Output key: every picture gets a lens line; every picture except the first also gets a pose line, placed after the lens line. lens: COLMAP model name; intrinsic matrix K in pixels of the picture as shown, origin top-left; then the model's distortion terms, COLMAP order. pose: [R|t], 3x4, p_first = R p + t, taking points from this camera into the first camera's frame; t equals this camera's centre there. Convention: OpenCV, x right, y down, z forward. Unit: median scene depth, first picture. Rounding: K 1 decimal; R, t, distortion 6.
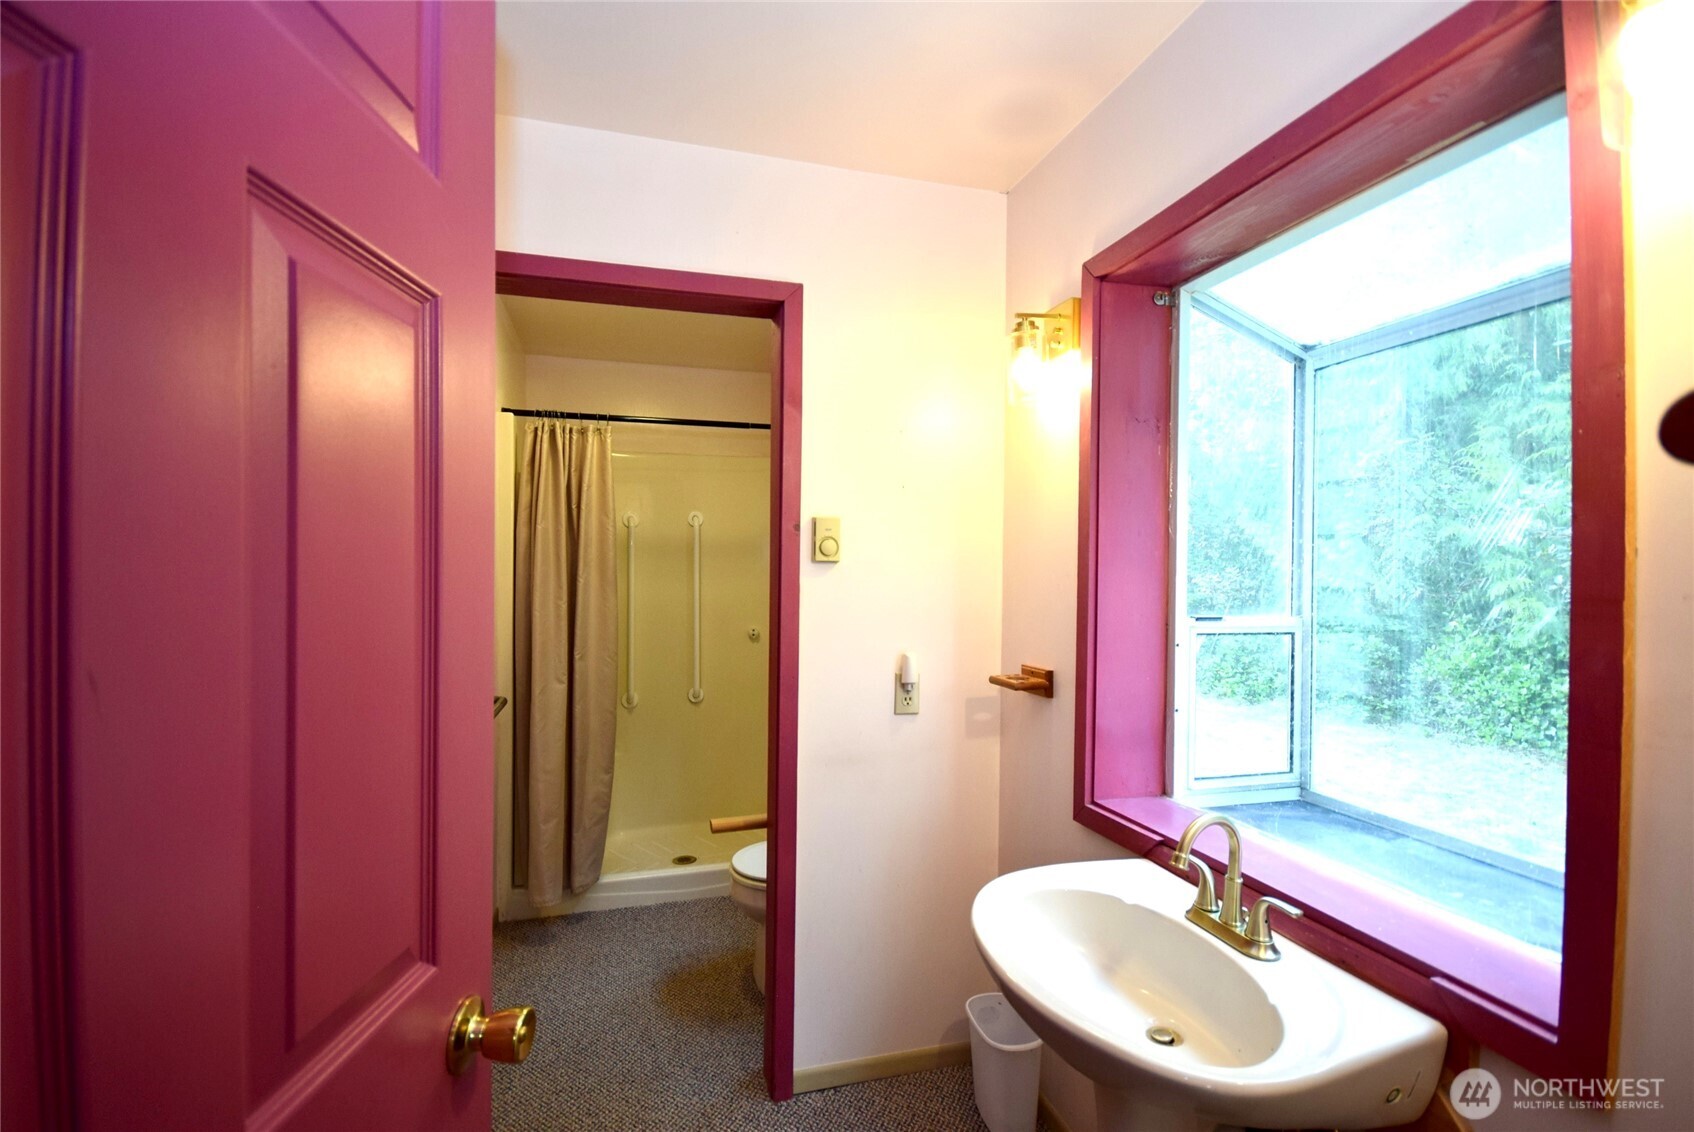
lens RADIAL K [[746.6, 0, 840.0], [0, 746.6, 566.4], [0, 0, 1]] dist [0.005340, -0.009153]
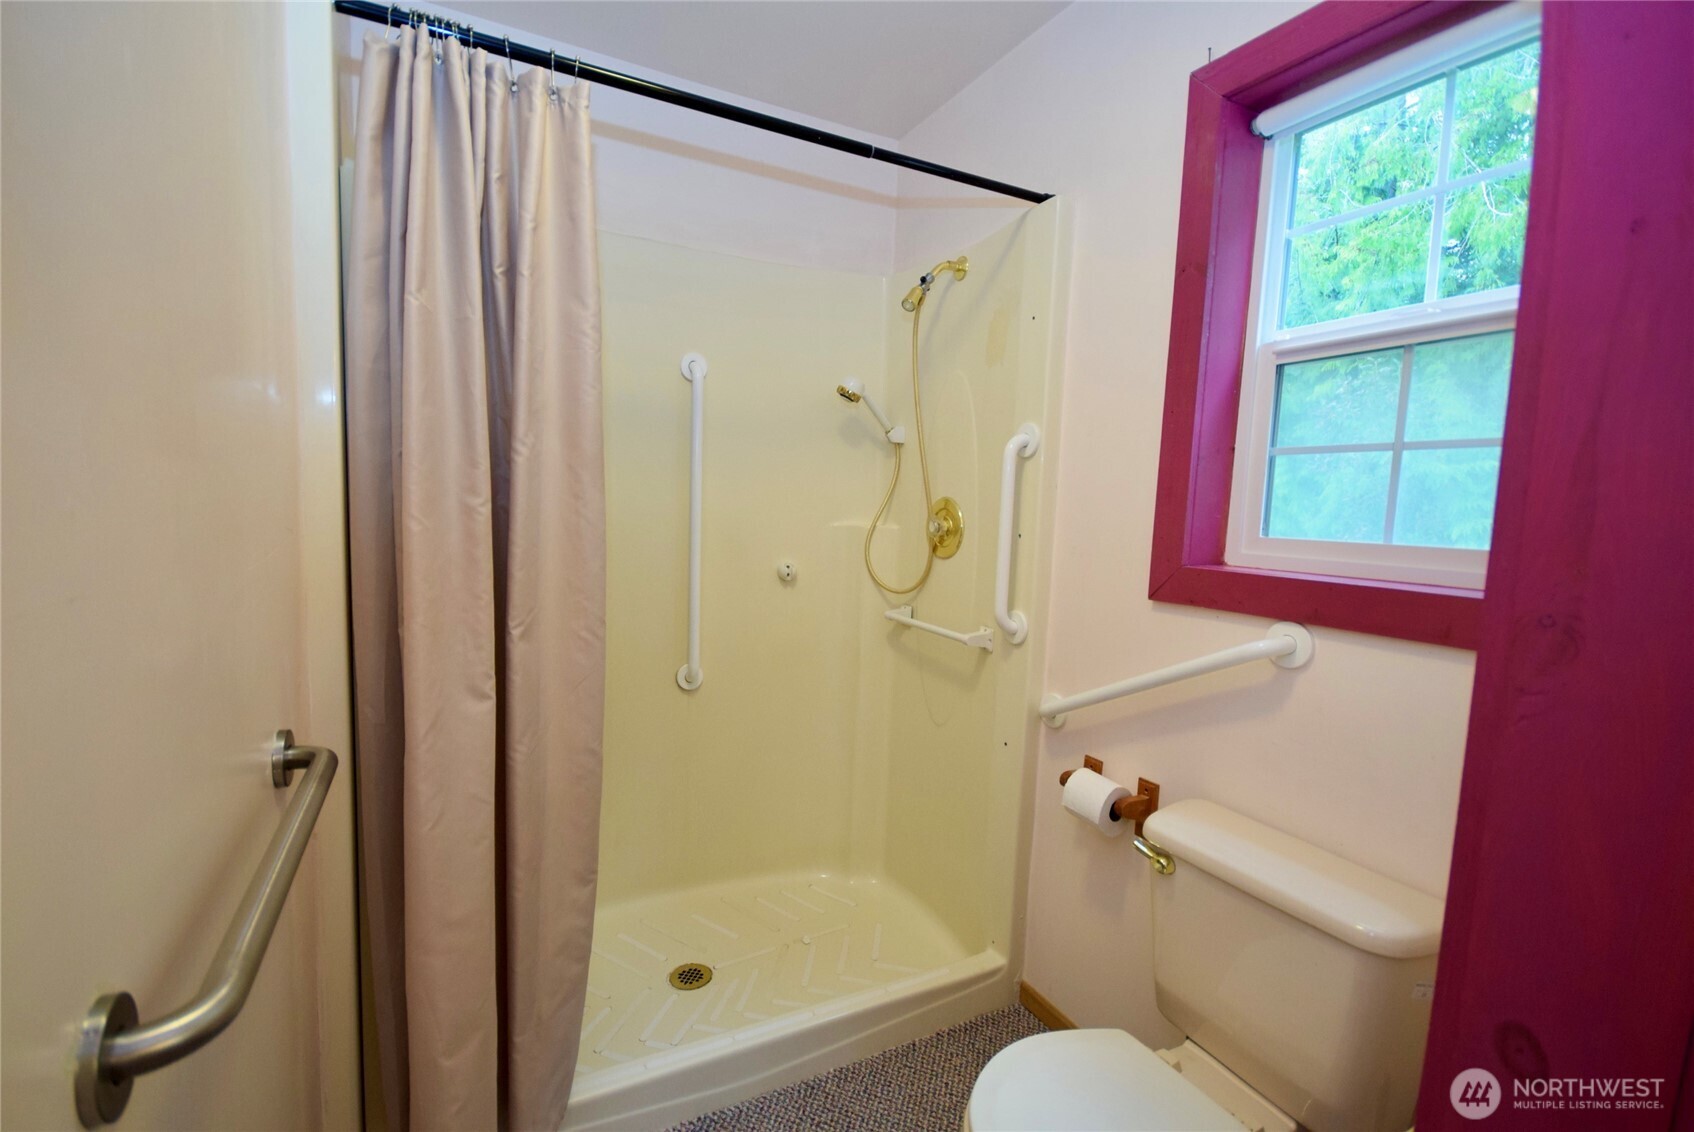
lens RADIAL K [[746.6, 0, 848.3], [0, 746.6, 567.1], [0, 0, 1]] dist [0.005340, -0.009153]
pose [[0.979249, 0.012686, 0.202262, -0.251820], [-0.031546, 0.995415, 0.090293, 0.040417], [-0.200189, -0.094800, 0.975160, 0.551355]]
